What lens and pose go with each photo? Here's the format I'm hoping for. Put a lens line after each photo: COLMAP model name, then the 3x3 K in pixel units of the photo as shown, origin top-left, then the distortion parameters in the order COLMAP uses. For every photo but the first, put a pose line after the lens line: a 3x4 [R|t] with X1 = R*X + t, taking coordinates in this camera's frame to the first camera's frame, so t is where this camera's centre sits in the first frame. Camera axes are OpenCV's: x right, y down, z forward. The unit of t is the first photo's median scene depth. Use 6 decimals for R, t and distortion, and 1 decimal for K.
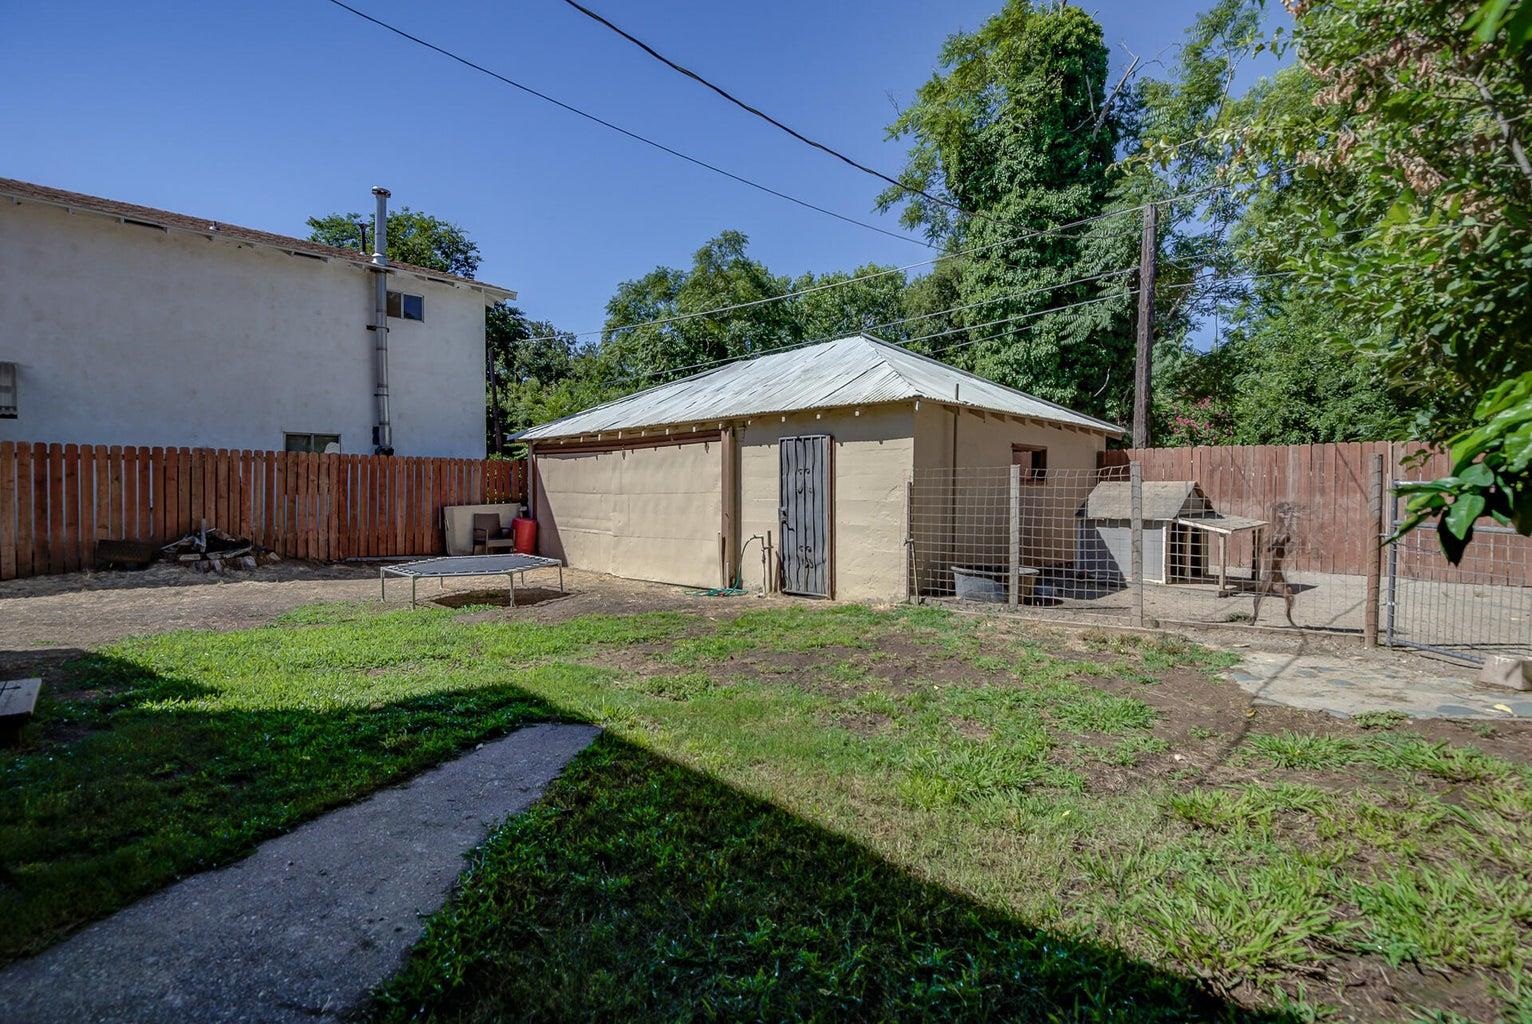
lens RADIAL K [[717.6, 0, 766.0], [0, 717.6, 512.0], [0, 0, 1]] dist [-0.031413, 0.005802]
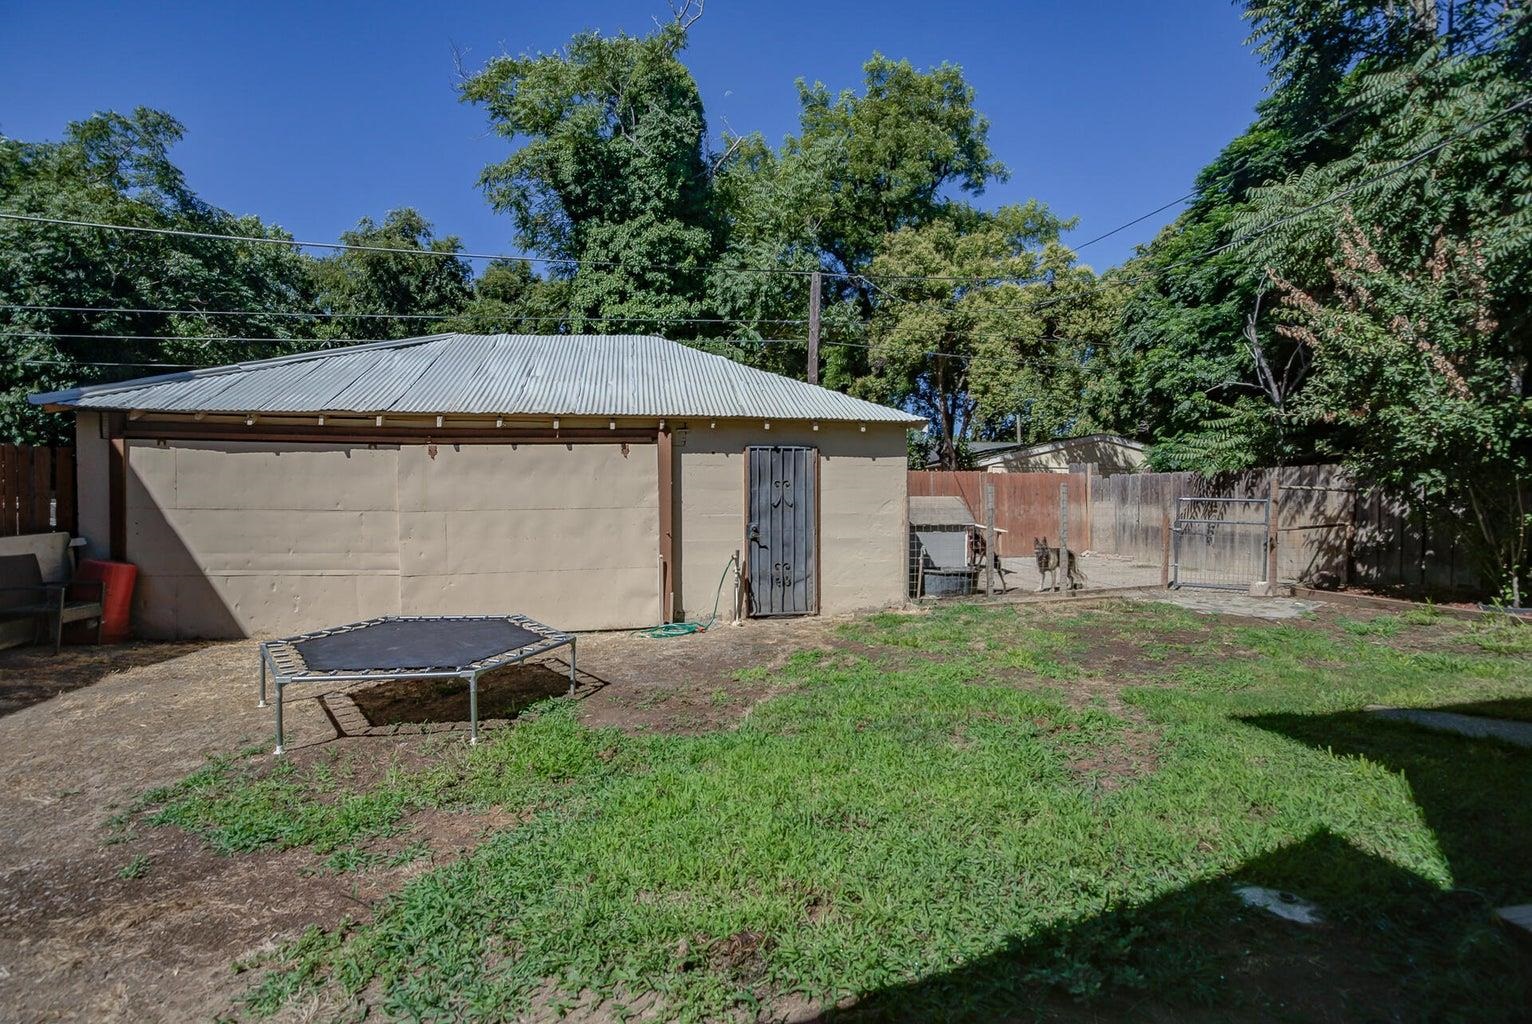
lens RADIAL K [[717.6, 0, 766.0], [0, 717.6, 512.0], [0, 0, 1]] dist [-0.031413, 0.005802]
pose [[0.567339, -0.014391, 0.823359, -0.569043], [0.025973, 0.999663, -0.000424, -0.015747], [-0.823075, 0.021626, 0.567521, 0.374931]]
